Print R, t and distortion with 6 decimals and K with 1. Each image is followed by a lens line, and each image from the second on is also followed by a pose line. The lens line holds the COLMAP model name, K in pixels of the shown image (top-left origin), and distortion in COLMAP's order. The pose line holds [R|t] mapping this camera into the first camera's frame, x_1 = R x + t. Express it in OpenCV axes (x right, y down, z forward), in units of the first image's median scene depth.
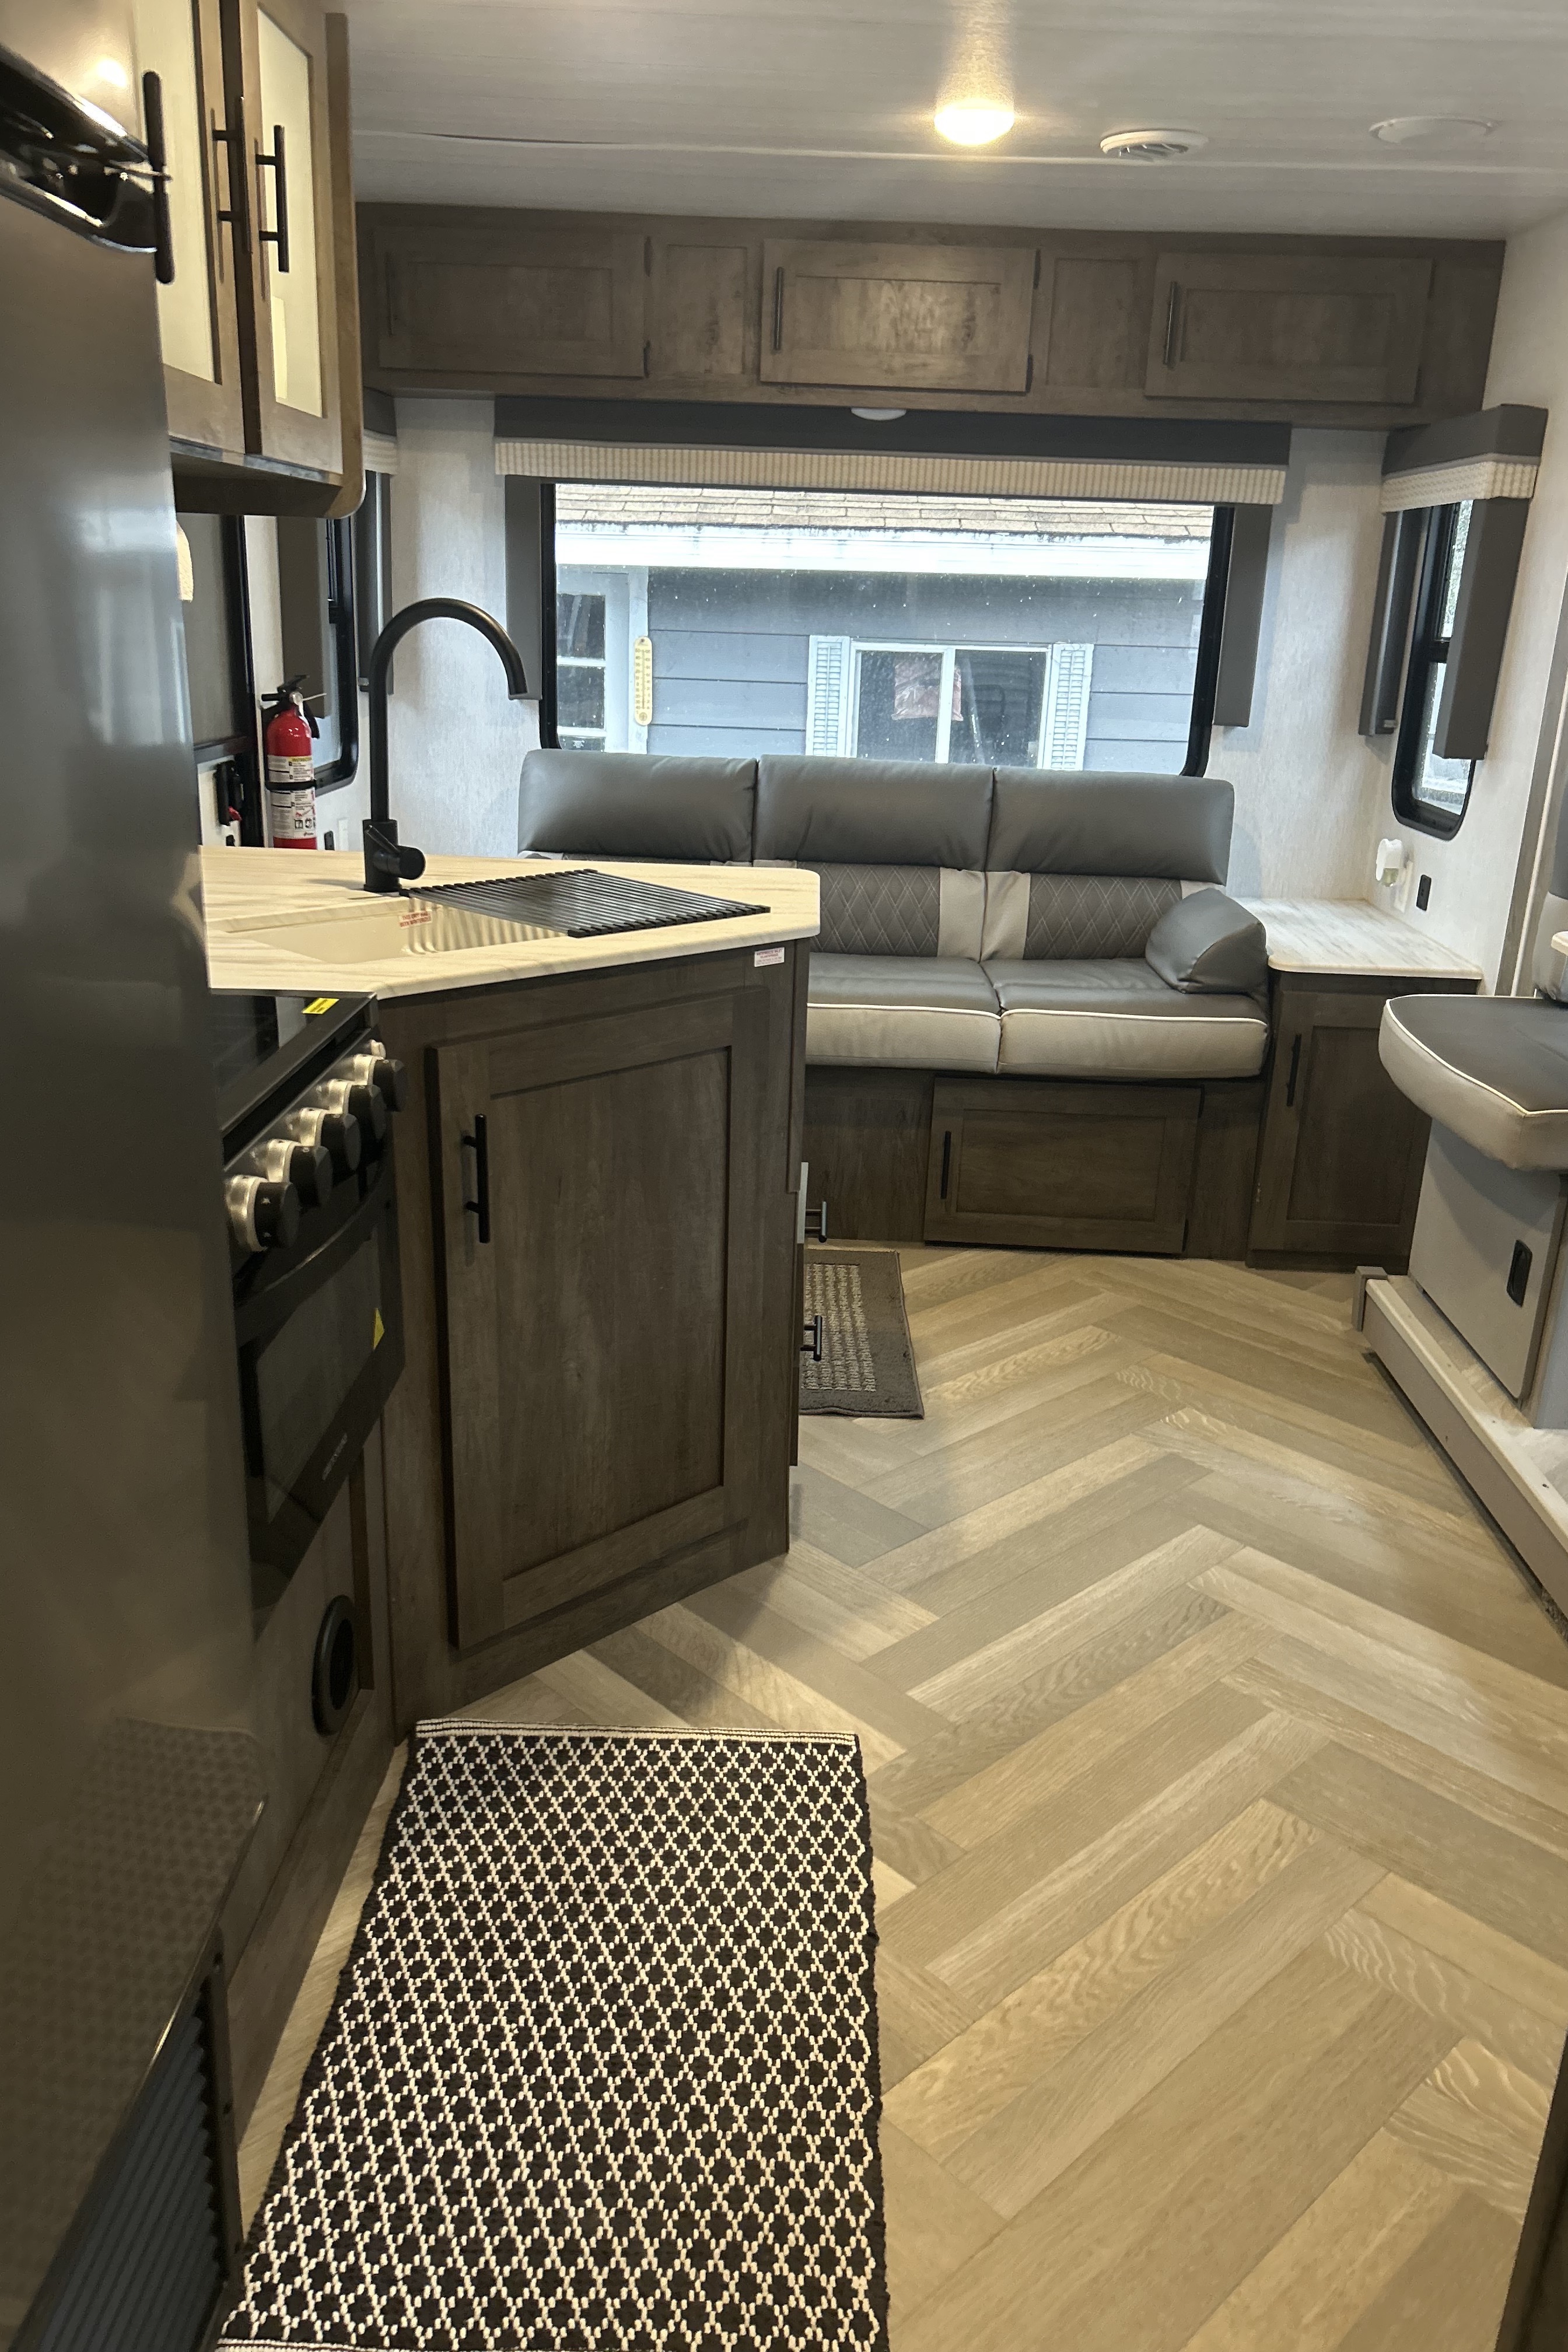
lens RADIAL K [[1759.5, 0, 738.0], [0, 1759.5, 1187.3], [0, 0, 1]] dist [0.032684, -0.010842]
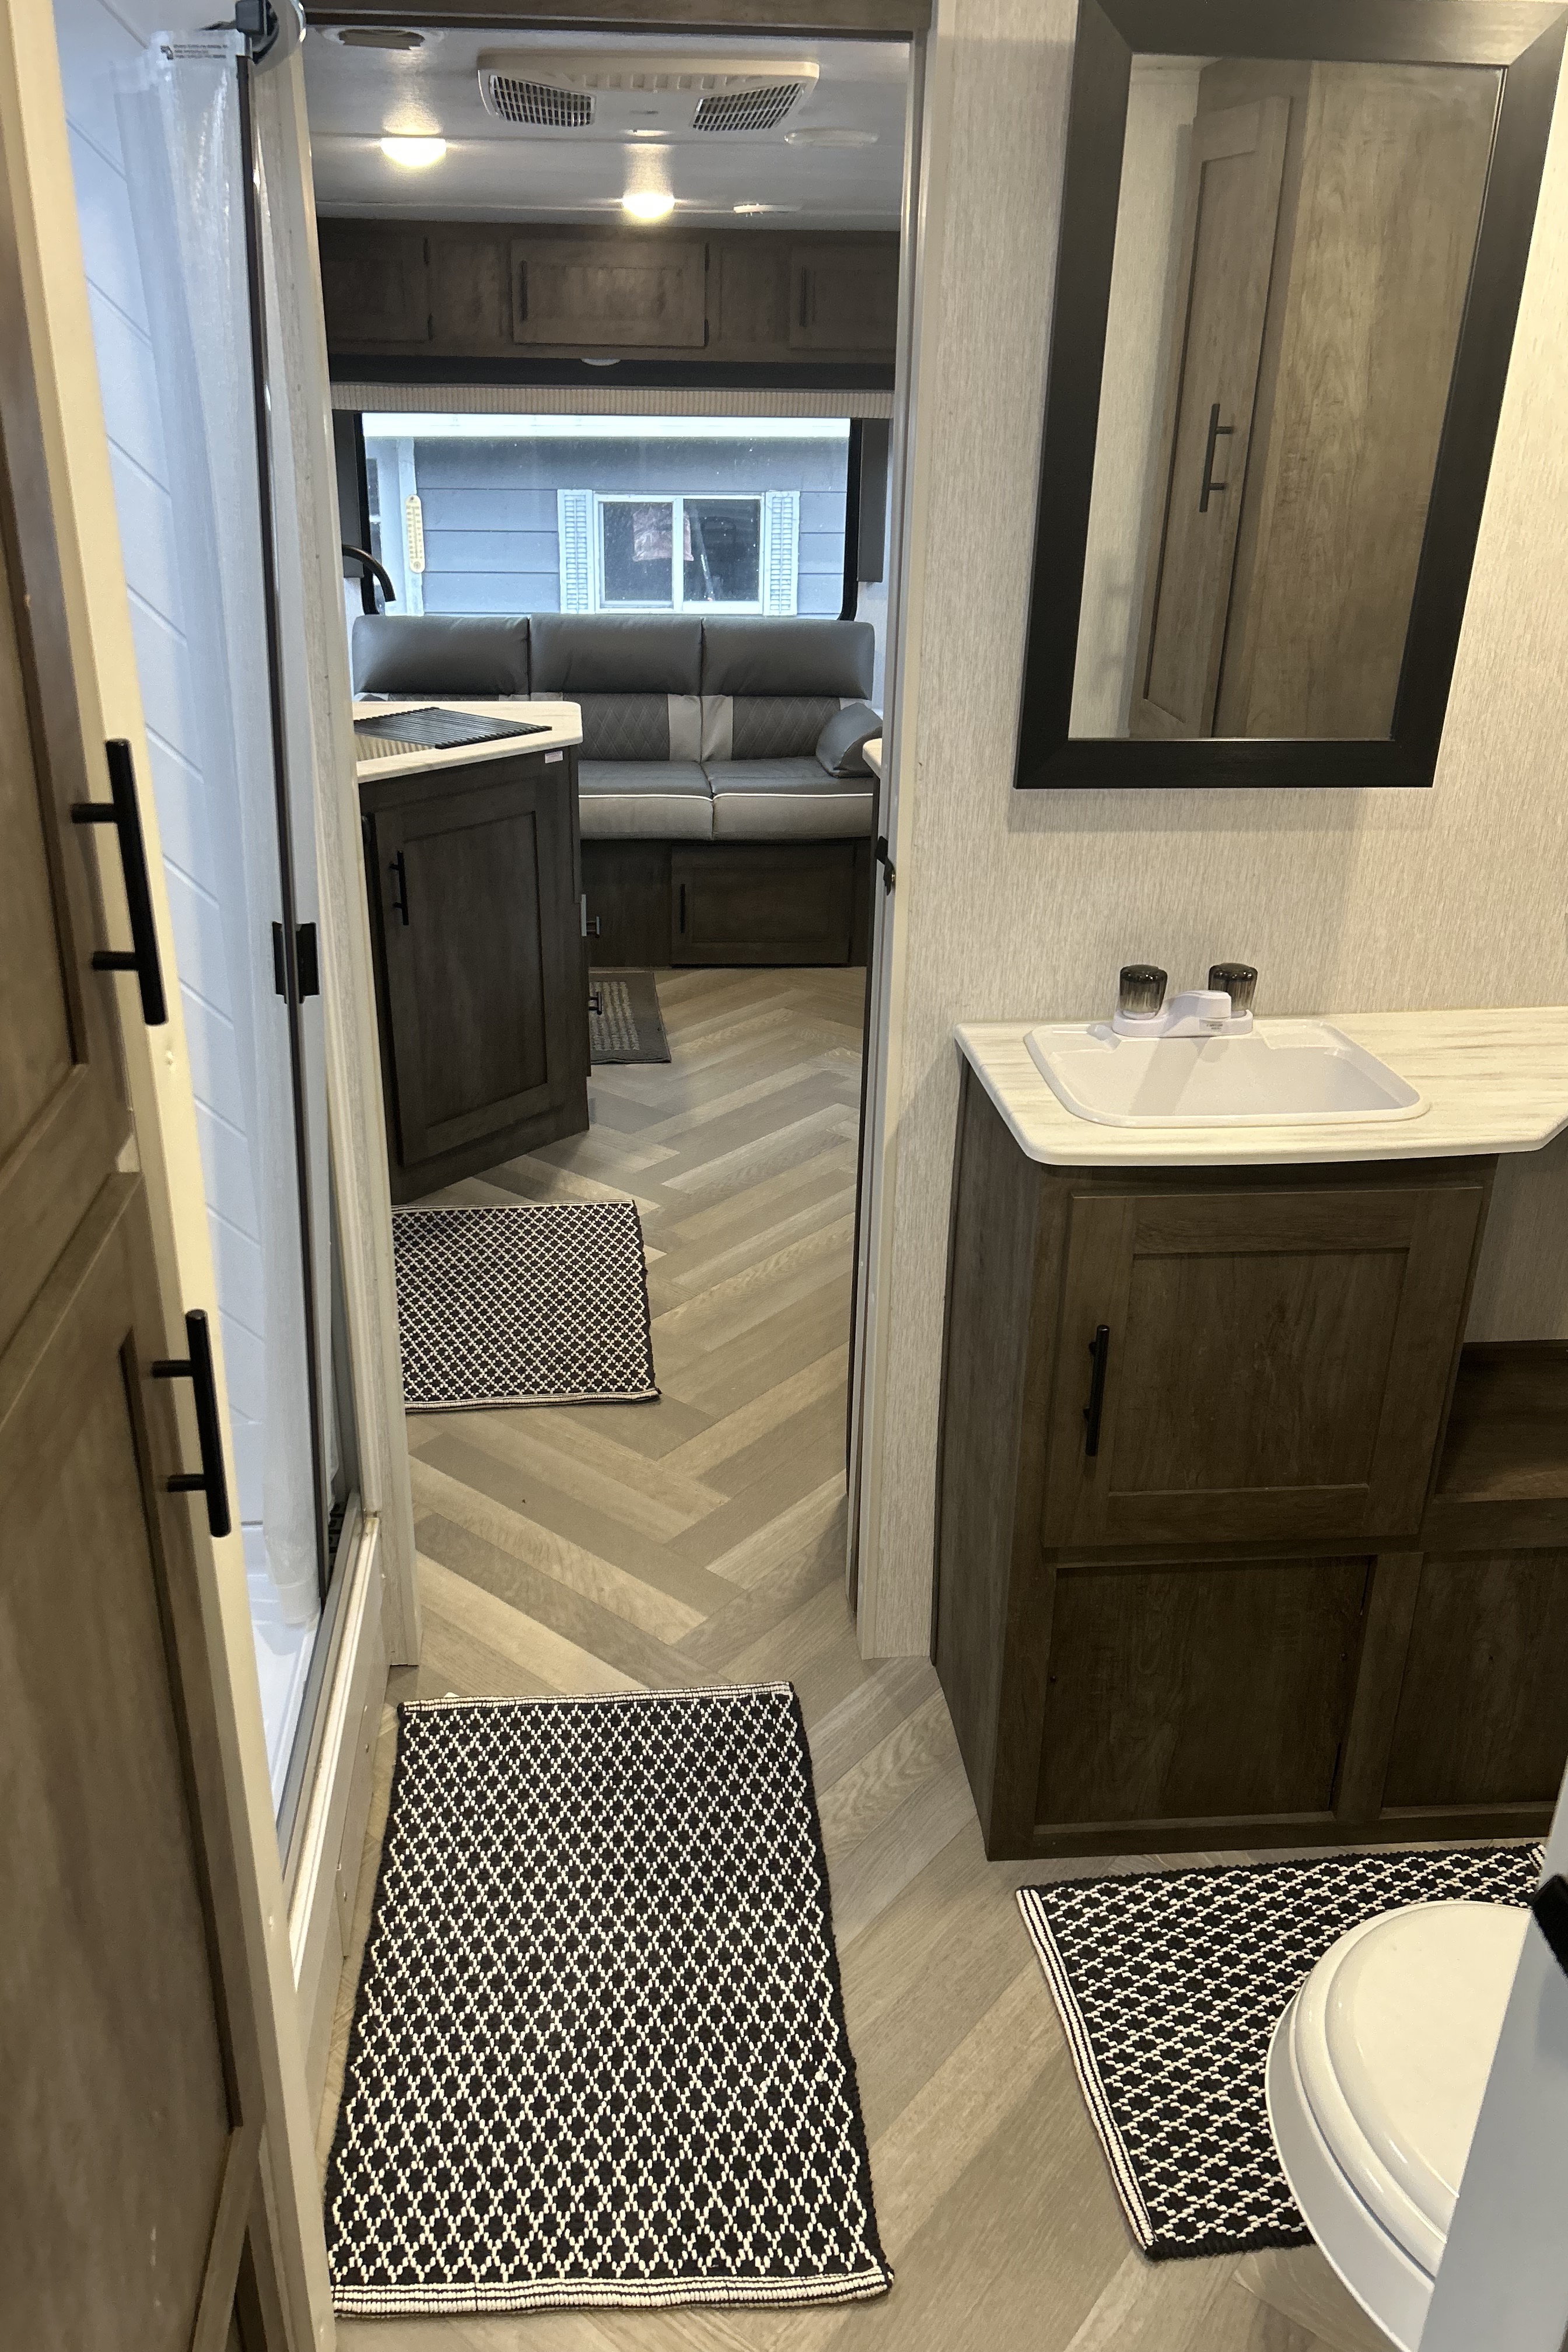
lens RADIAL K [[1796.9, 0, 725.1], [0, 1796.9, 1234.6], [0, 0, 1]] dist [0.036702, -0.135261]
pose [[0.991818, -0.069611, 0.107015, -0.023681], [0.056801, 0.991339, 0.118407, 0.084103], [-0.114331, -0.111360, 0.987182, -0.507962]]
